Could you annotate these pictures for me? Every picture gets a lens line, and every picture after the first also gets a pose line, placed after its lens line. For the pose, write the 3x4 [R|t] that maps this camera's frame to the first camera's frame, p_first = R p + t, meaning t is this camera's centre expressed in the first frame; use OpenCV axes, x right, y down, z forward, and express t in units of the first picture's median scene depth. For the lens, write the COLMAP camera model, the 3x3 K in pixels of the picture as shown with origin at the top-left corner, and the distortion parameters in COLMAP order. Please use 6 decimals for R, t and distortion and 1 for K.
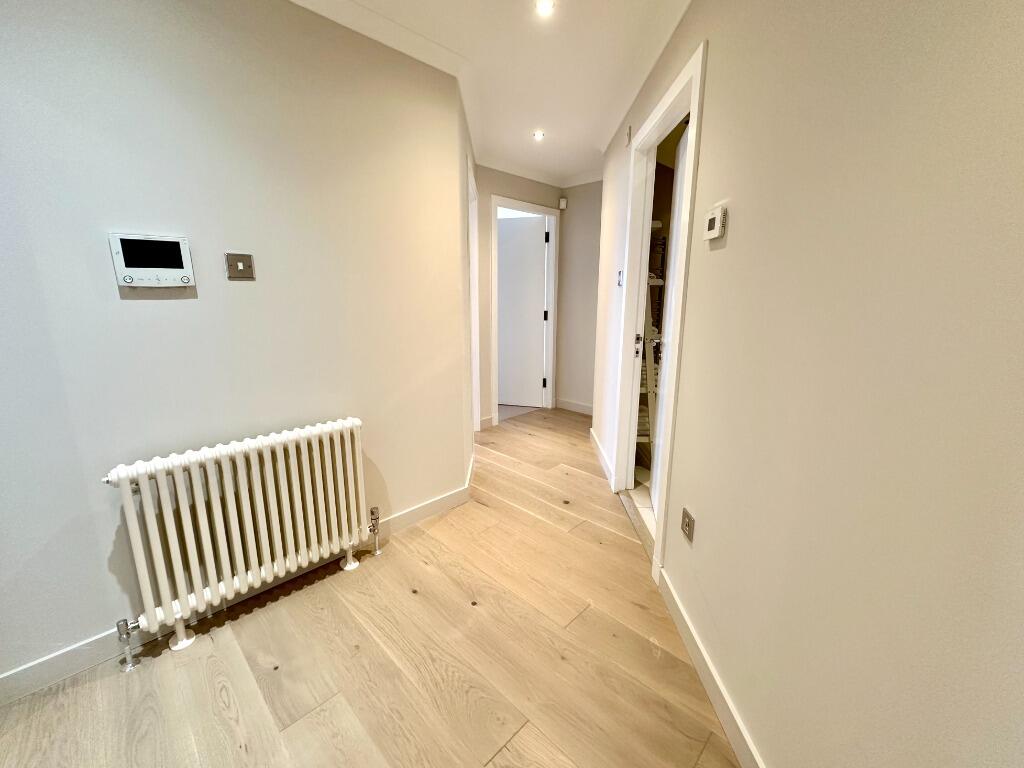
lens RADIAL K [[409.7, 0, 508.8], [0, 409.7, 386.4], [0, 0, 1]] dist [-0.009750, -0.000202]
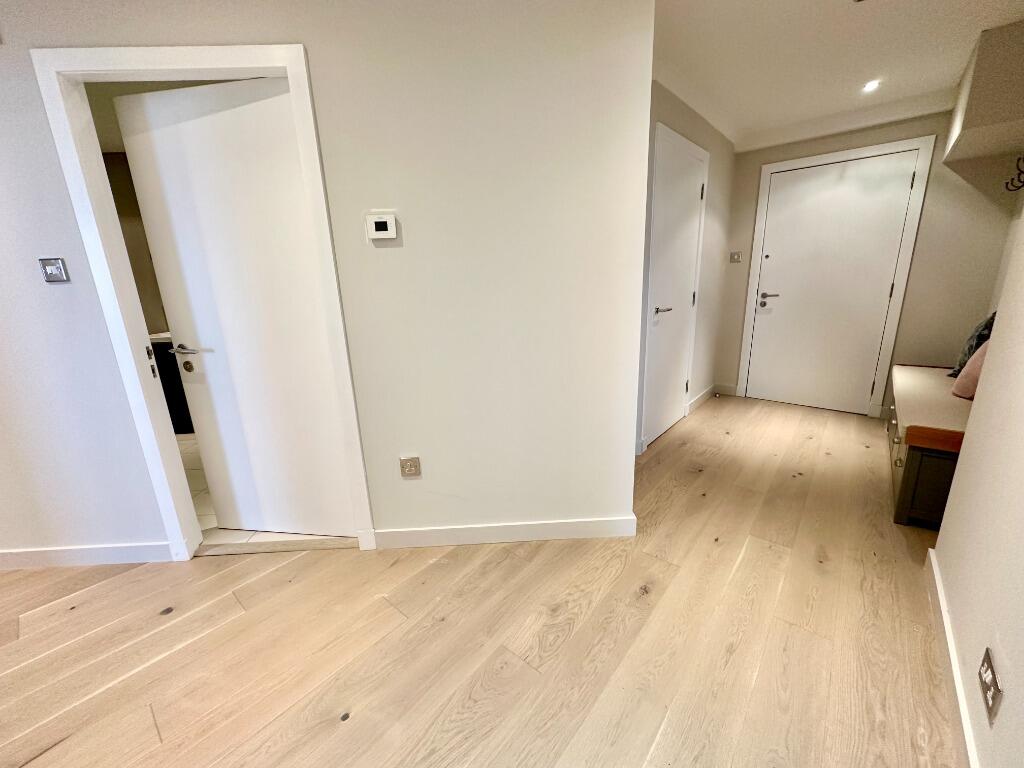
lens RADIAL K [[409.7, 0, 508.8], [0, 409.7, 386.4], [0, 0, 1]] dist [-0.009750, -0.000202]
pose [[-0.072604, -0.259086, 0.963122, -0.726848], [0.250018, 0.930109, 0.269053, -0.151902], [-0.965515, 0.260331, -0.002753, 0.637483]]
